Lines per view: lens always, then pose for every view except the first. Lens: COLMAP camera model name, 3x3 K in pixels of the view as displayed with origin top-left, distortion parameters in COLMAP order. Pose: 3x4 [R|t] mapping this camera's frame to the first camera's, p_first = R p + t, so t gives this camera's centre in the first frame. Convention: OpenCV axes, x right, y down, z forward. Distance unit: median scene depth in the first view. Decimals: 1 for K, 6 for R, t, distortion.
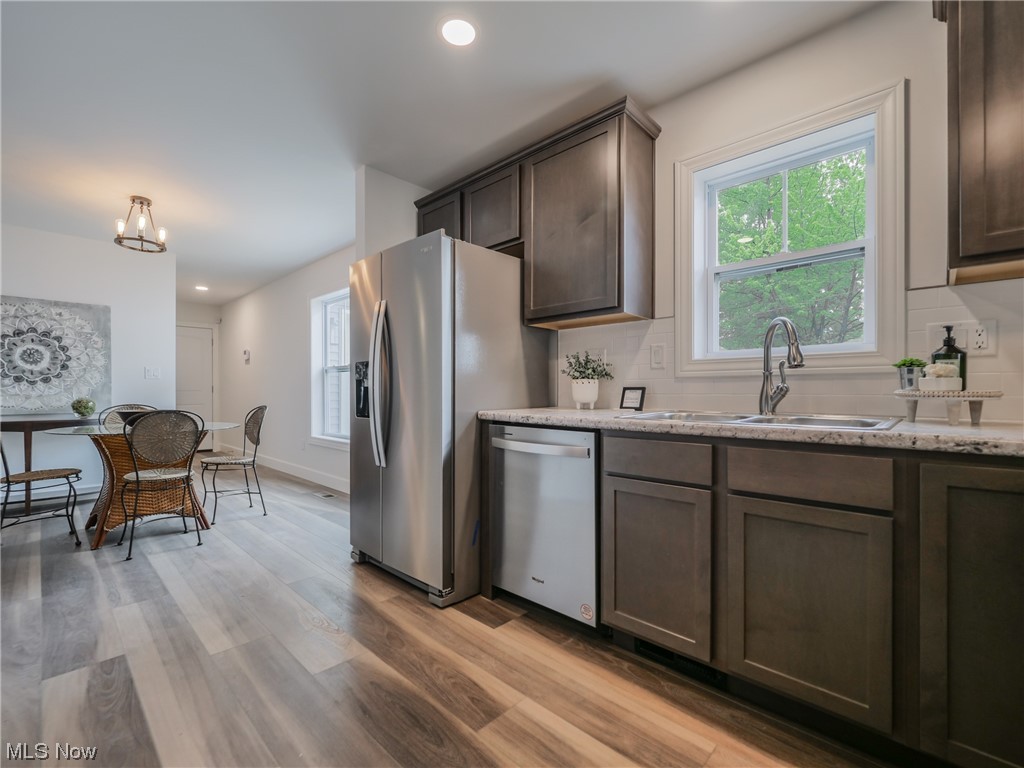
lens RADIAL K [[449.5, 0, 508.5], [0, 449.5, 395.2], [0, 0, 1]] dist [-0.008264, 0.001009]
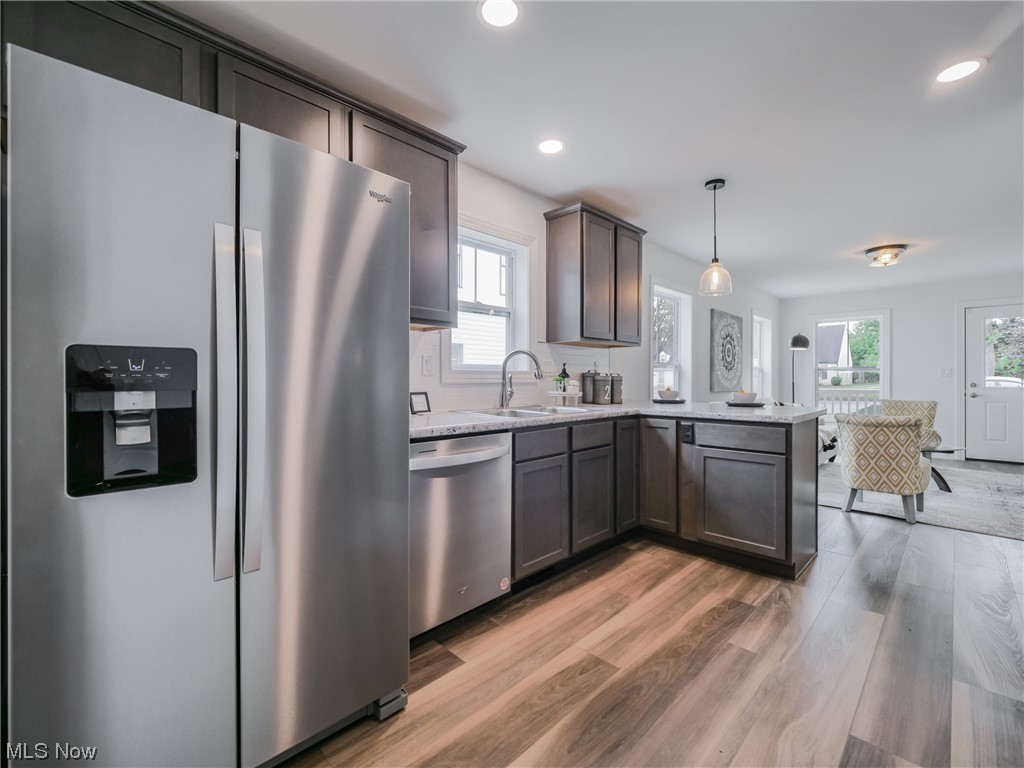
lens RADIAL K [[449.5, 0, 507.3], [0, 449.5, 378.2], [0, 0, 1]] dist [-0.008264, 0.001009]
pose [[0.028309, -0.000630, 0.999599, -0.832003], [0.009614, 0.999954, 0.000358, -0.051635], [-0.999553, 0.009600, 0.028313, 0.779731]]
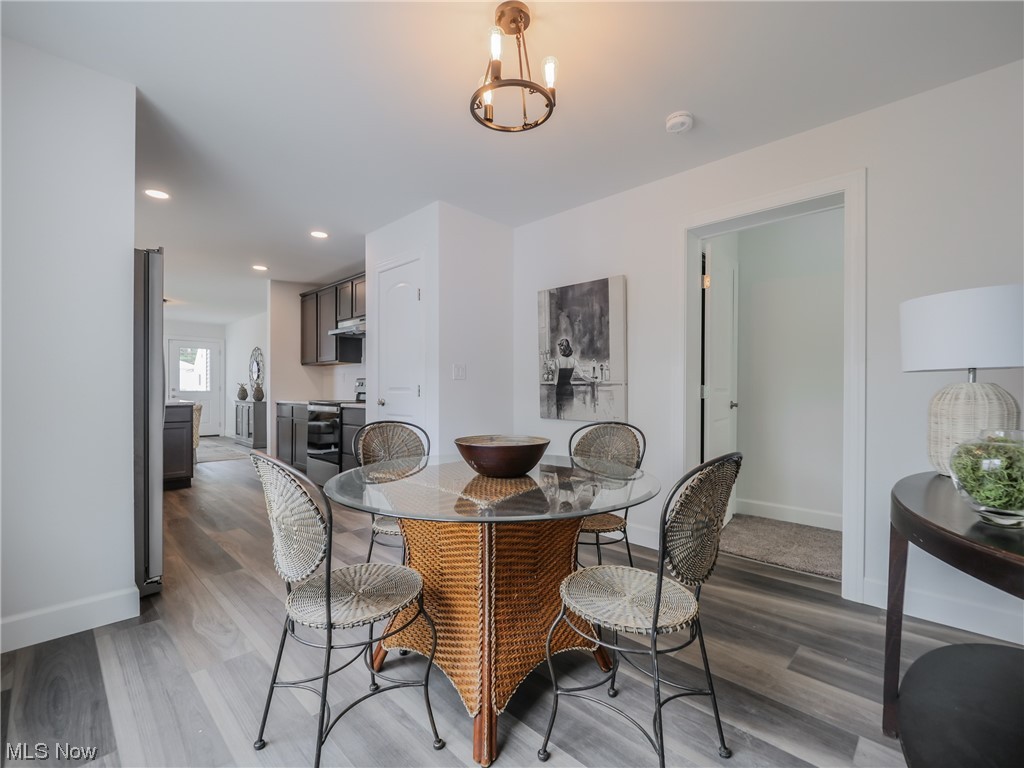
lens RADIAL K [[449.5, 0, 512.7], [0, 449.5, 386.1], [0, 0, 1]] dist [-0.008264, 0.001009]
pose [[-1.000000, -0.000229, 0.000442, -1.241440], [-0.000227, 0.999984, 0.005602, -0.042477], [-0.000443, 0.005602, -0.999984, 2.208396]]
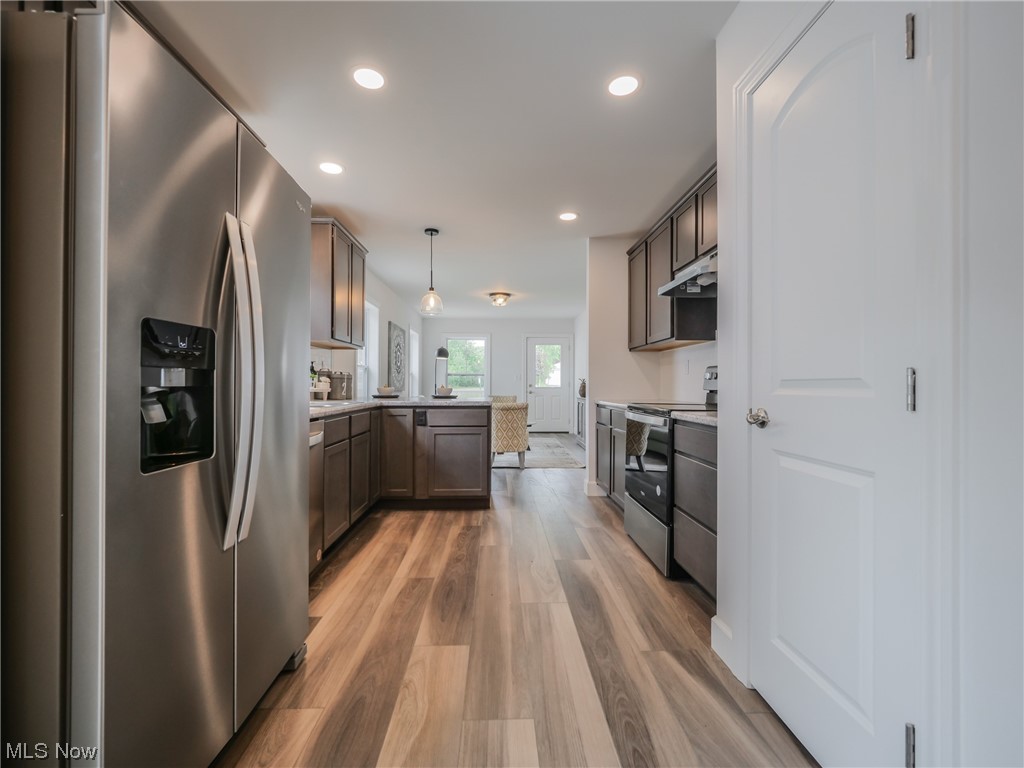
lens RADIAL K [[449.5, 0, 510.3], [0, 449.5, 380.4], [0, 0, 1]] dist [-0.008264, 0.001009]
pose [[-0.715332, 0.003221, 0.698777, -0.955299], [0.002638, 0.999995, -0.001909, -0.026645], [-0.698780, 0.000477, -0.715337, 1.273251]]
